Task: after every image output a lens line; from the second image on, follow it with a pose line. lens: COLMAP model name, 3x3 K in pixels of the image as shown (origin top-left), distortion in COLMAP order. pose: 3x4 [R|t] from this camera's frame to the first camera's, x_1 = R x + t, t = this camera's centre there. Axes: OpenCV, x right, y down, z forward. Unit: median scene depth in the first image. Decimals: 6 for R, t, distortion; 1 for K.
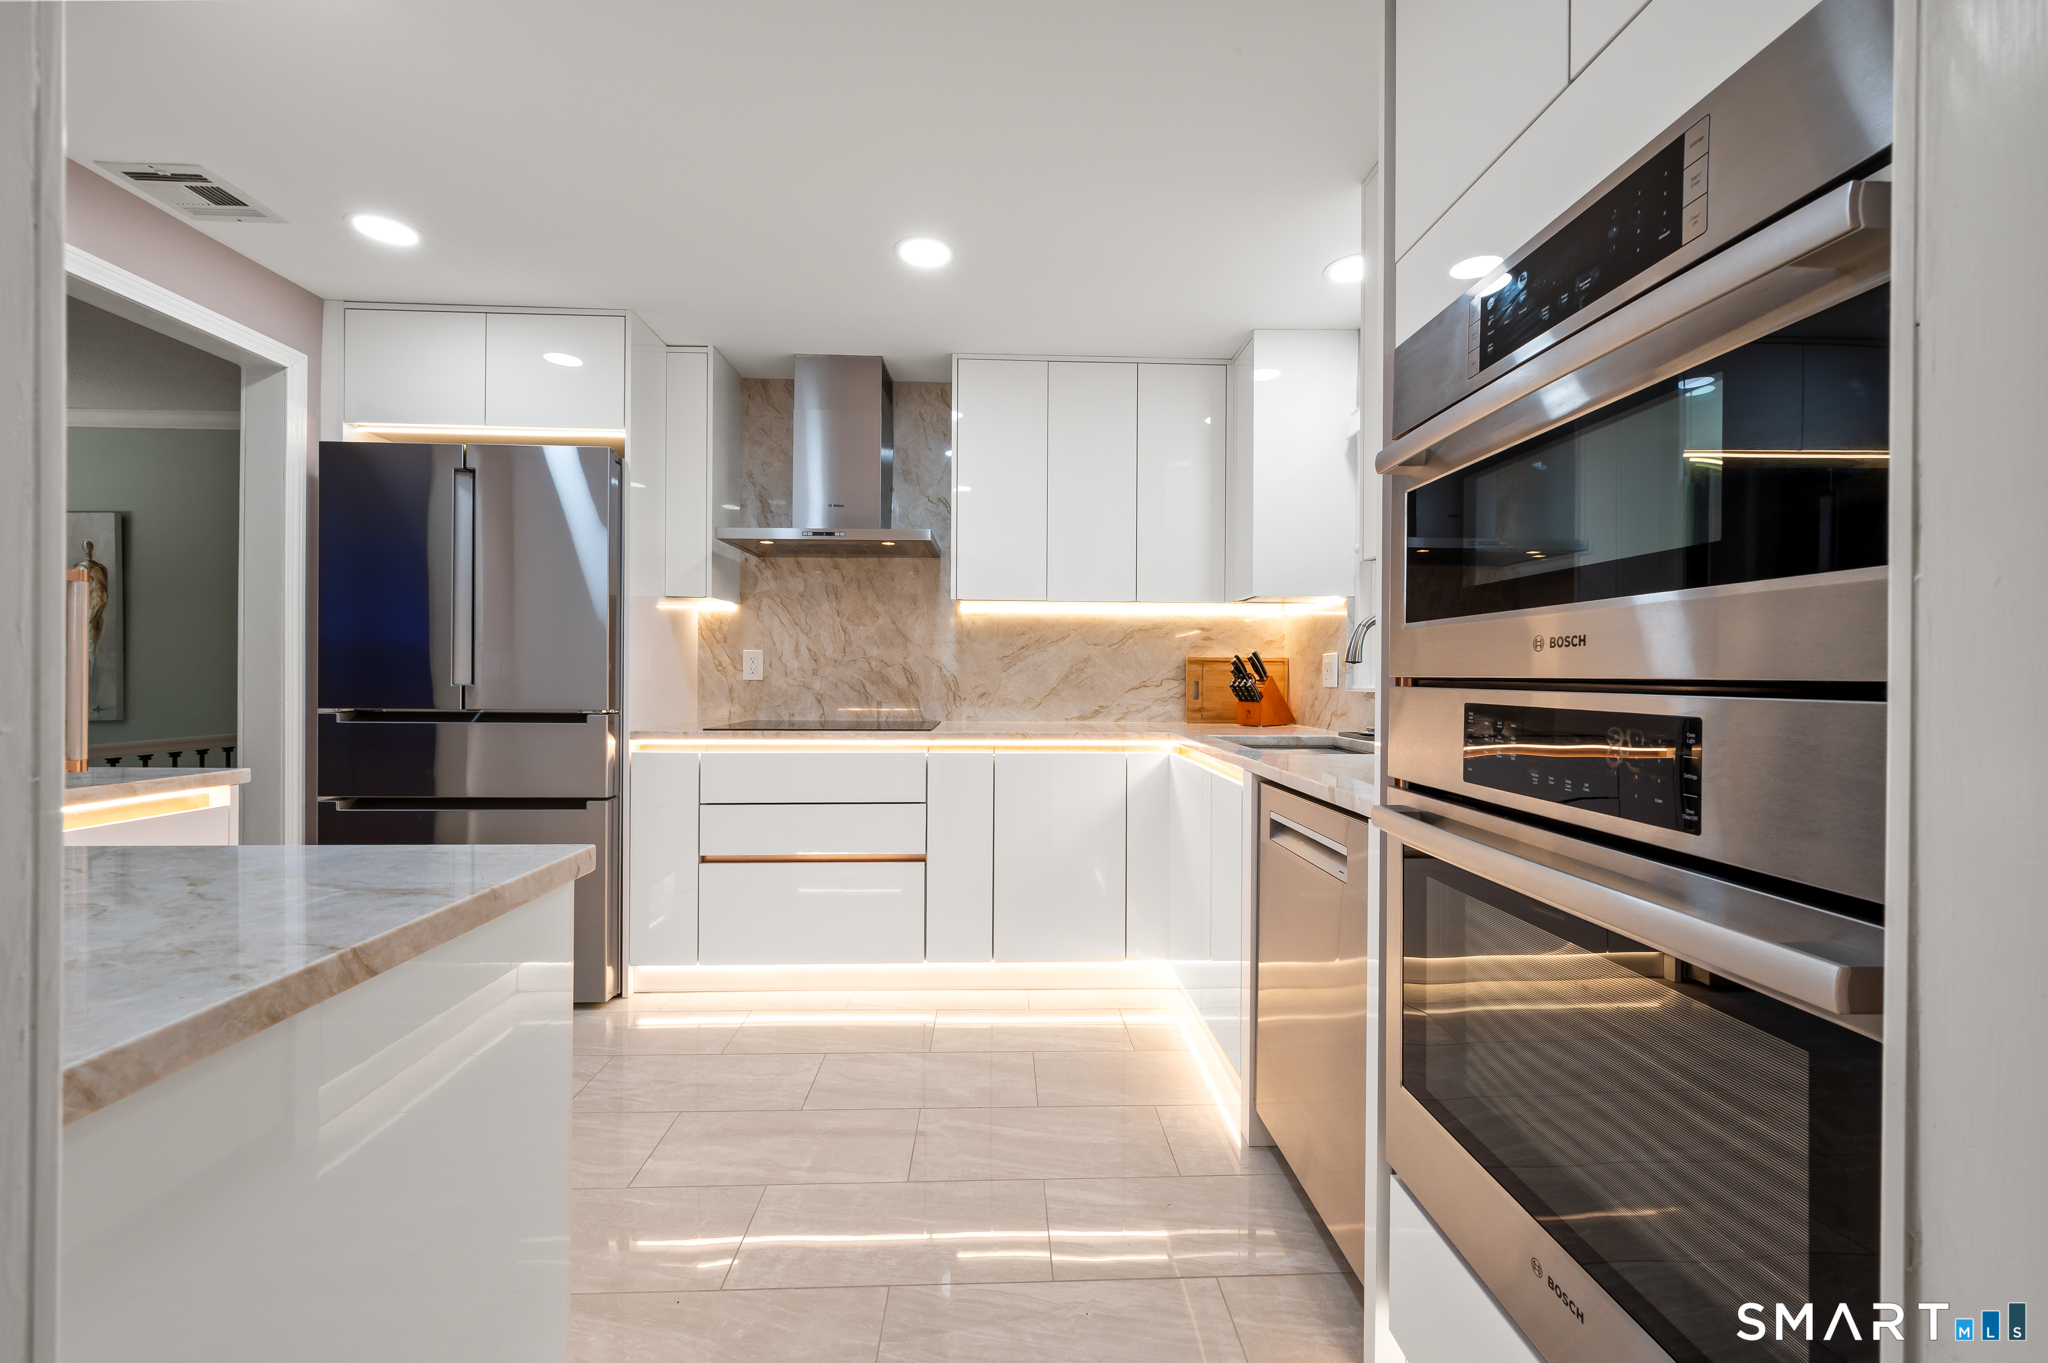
lens RADIAL K [[810.0, 0, 1028.0], [0, 810.0, 677.3], [0, 0, 1]] dist [-0.001437, -0.000037]
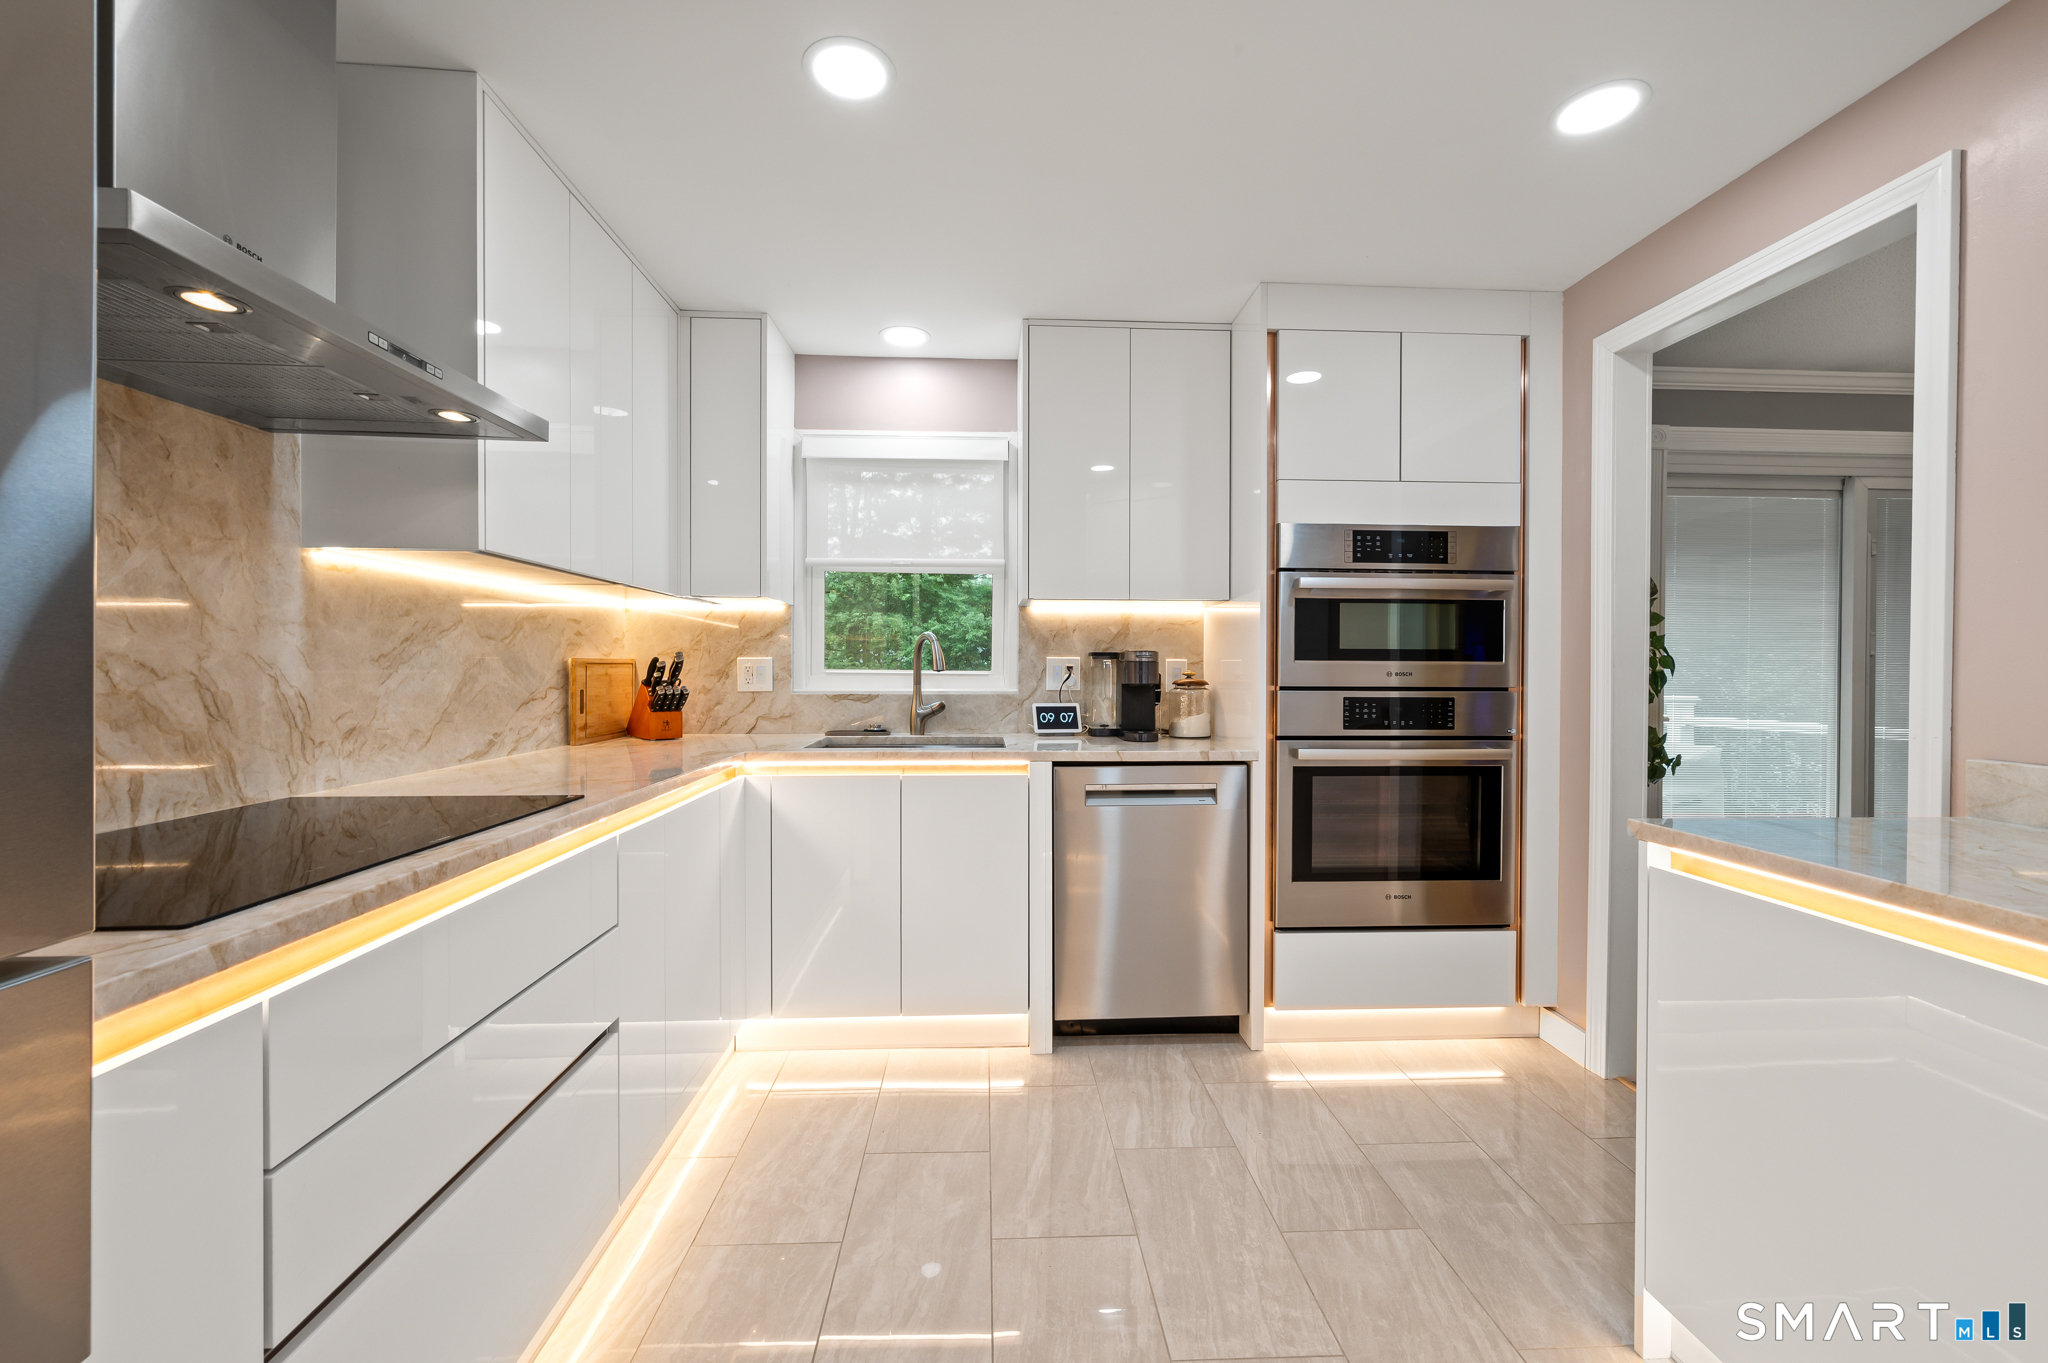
lens RADIAL K [[810.0, 0, 1028.0], [0, 810.0, 677.3], [0, 0, 1]] dist [-0.001437, -0.000037]
pose [[-0.007148, -0.019063, 0.999793, -0.562525], [-0.000577, 0.999818, 0.019060, -0.021925], [-0.999974, -0.000440, -0.007158, 0.593315]]
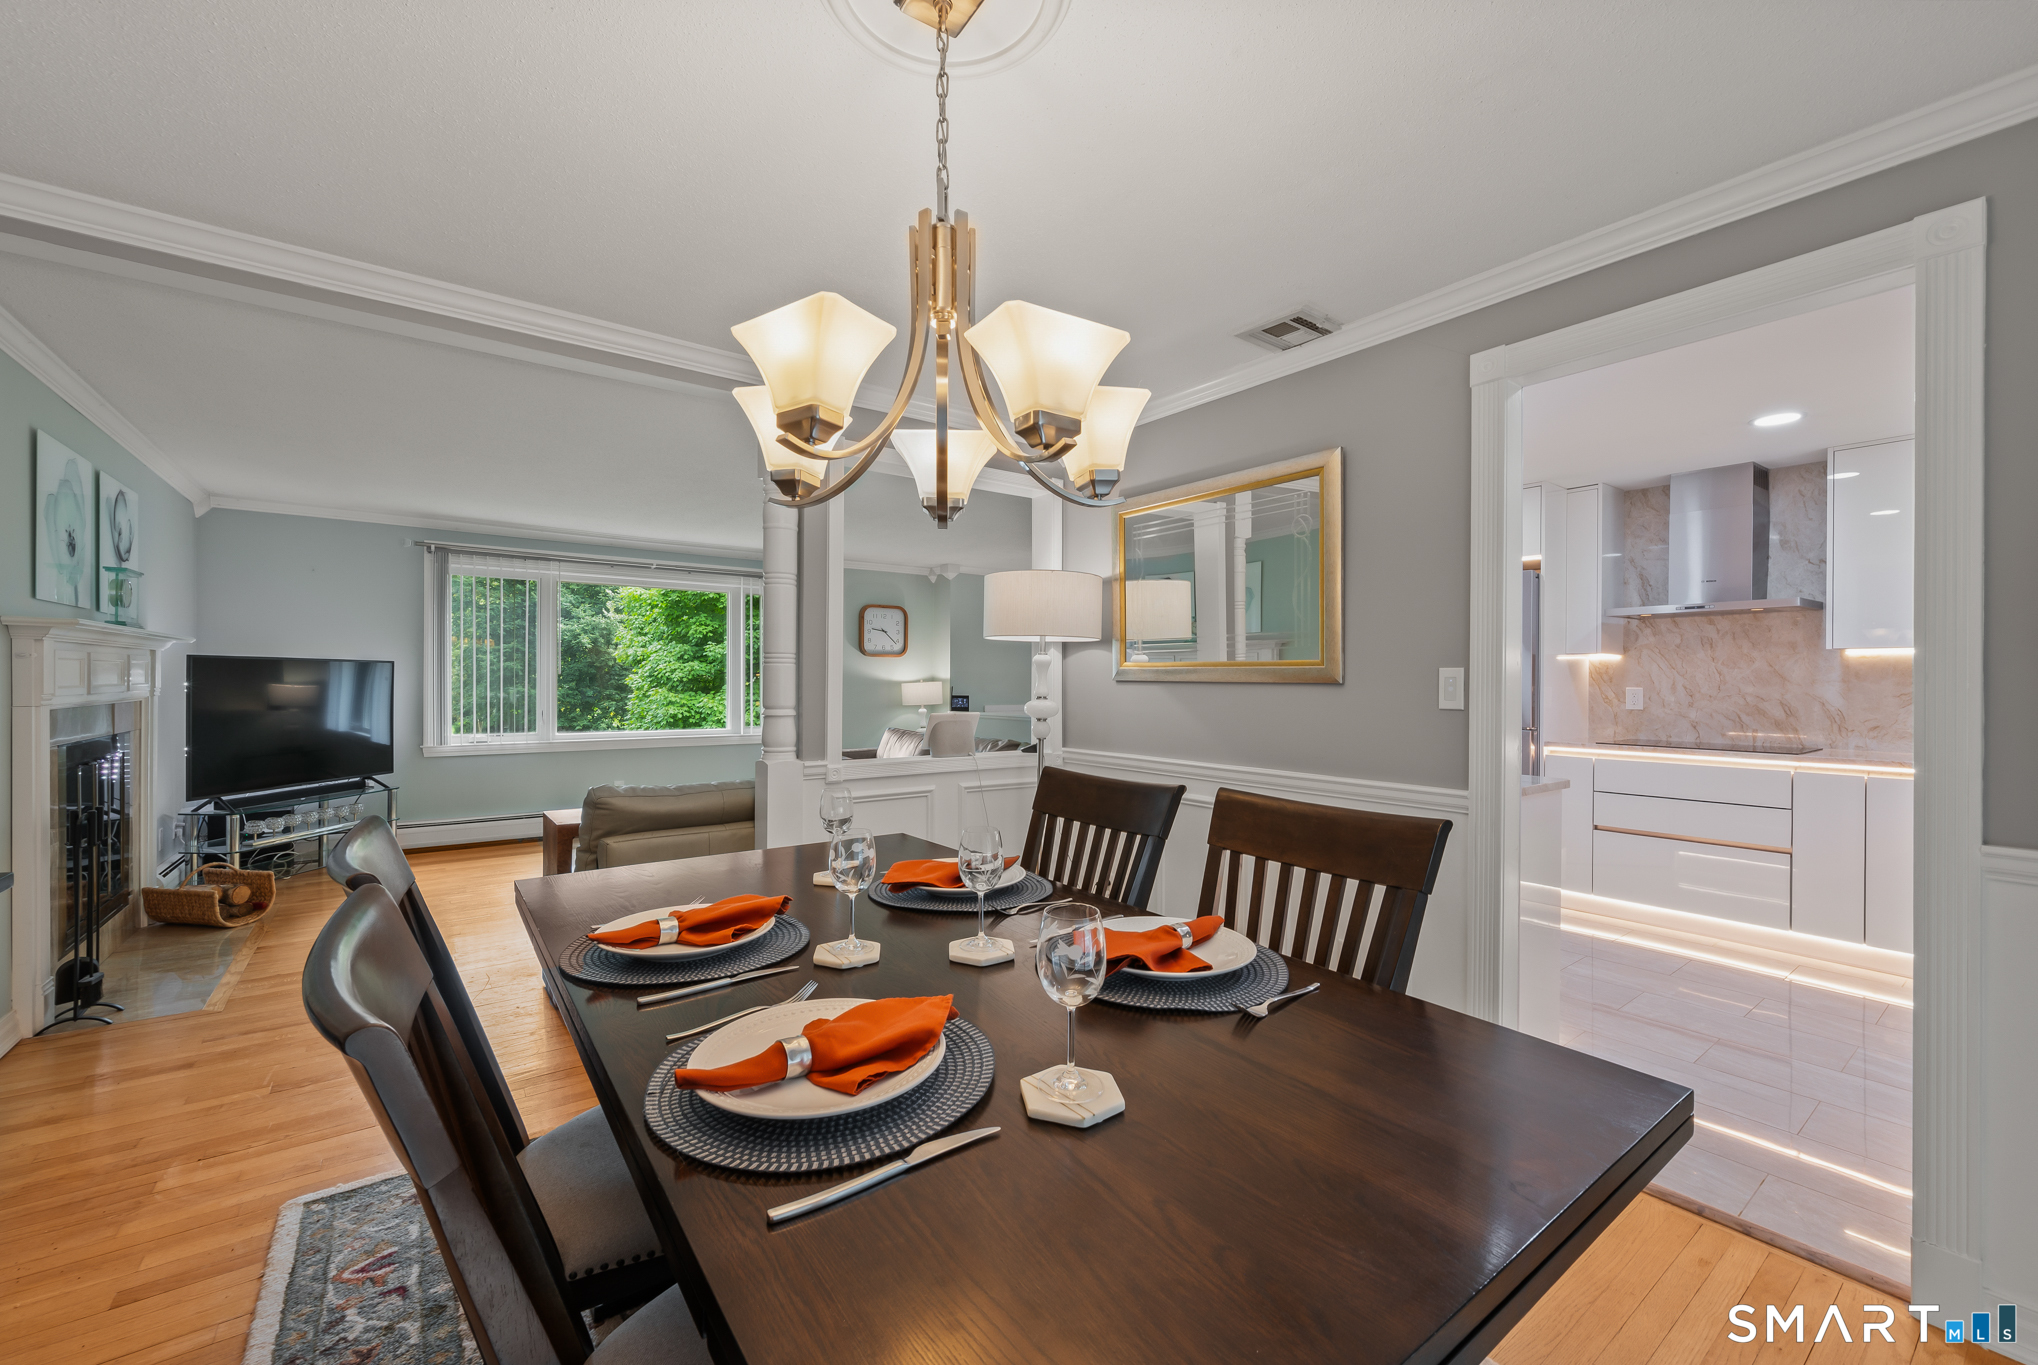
lens RADIAL K [[815.4, 0, 1019.0], [0, 815.4, 682.5], [0, 0, 1]] dist [-0.001522, -0.000209]
pose [[0.558429, -0.000982, -0.829552, 0.222283], [-0.003785, 0.999986, -0.003731, -0.033180], [0.829544, 0.005223, 0.558417, -0.633010]]
